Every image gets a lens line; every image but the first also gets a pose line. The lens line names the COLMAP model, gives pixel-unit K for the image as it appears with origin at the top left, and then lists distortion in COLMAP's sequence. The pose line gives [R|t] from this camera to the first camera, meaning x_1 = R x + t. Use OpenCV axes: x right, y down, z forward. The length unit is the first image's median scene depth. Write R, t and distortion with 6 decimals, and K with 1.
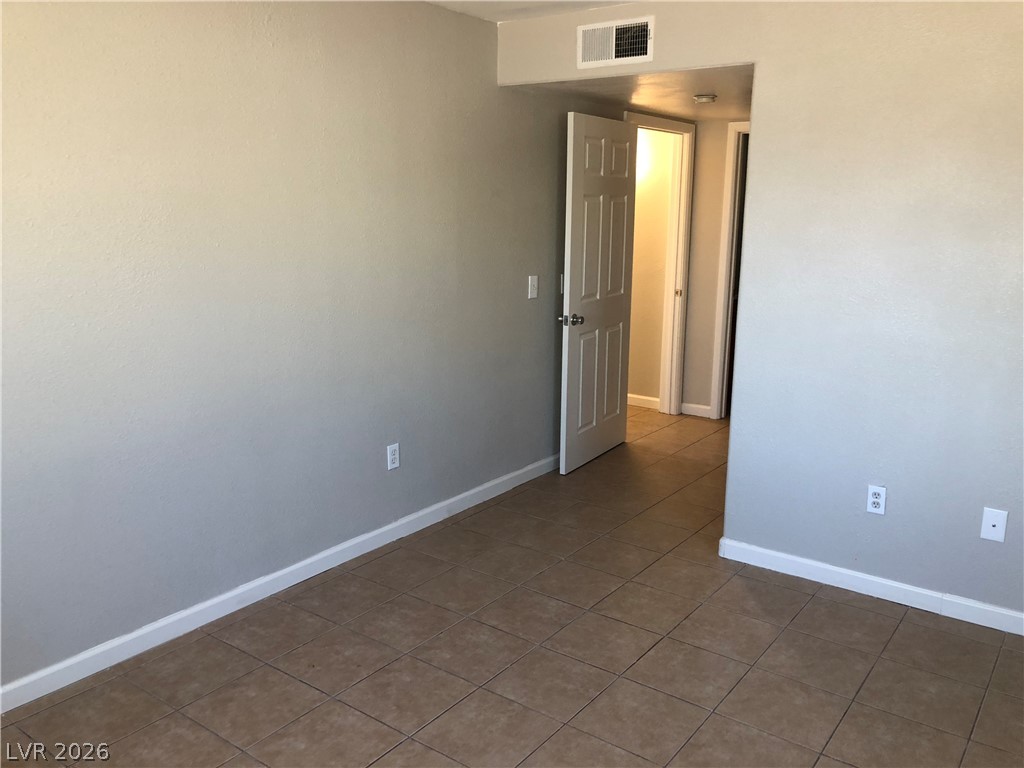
lens RADIAL K [[839.2, 0, 512.1], [0, 839.2, 381.0], [0, 0, 1]] dist [0.014940, -0.017112]
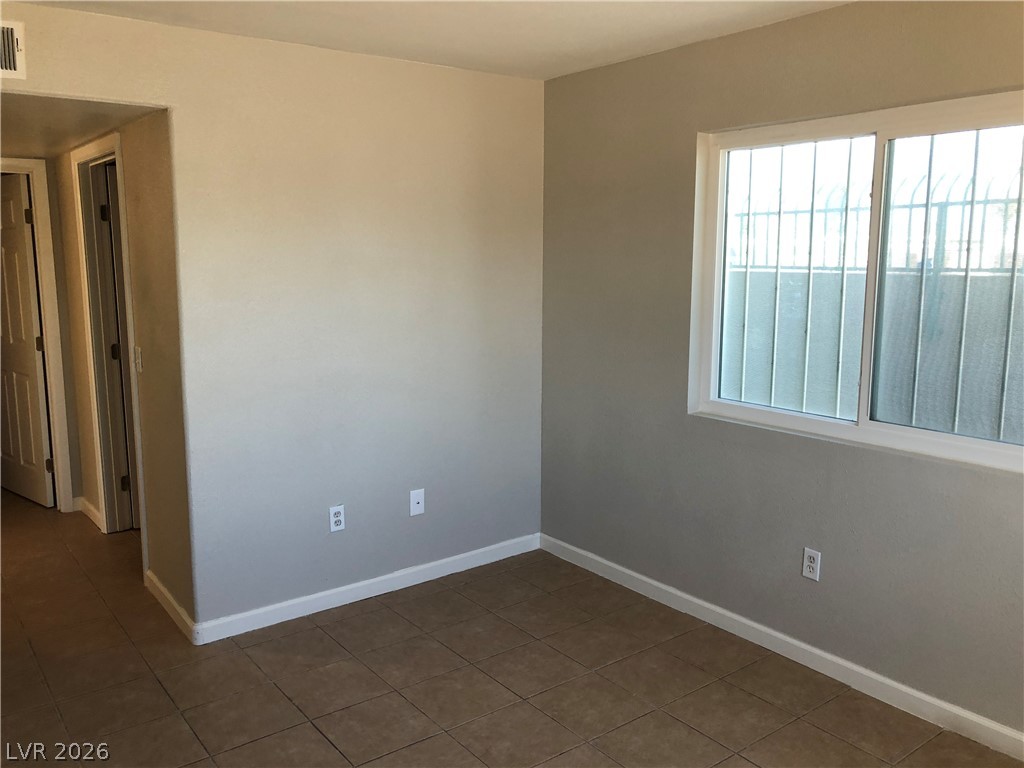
lens RADIAL K [[839.2, 0, 513.5], [0, 839.2, 386.0], [0, 0, 1]] dist [0.014940, -0.017112]
pose [[0.292567, -0.161208, 0.942559, -0.529713], [0.211133, 0.972251, 0.100752, -0.093581], [-0.932645, 0.169529, 0.318485, 0.407301]]
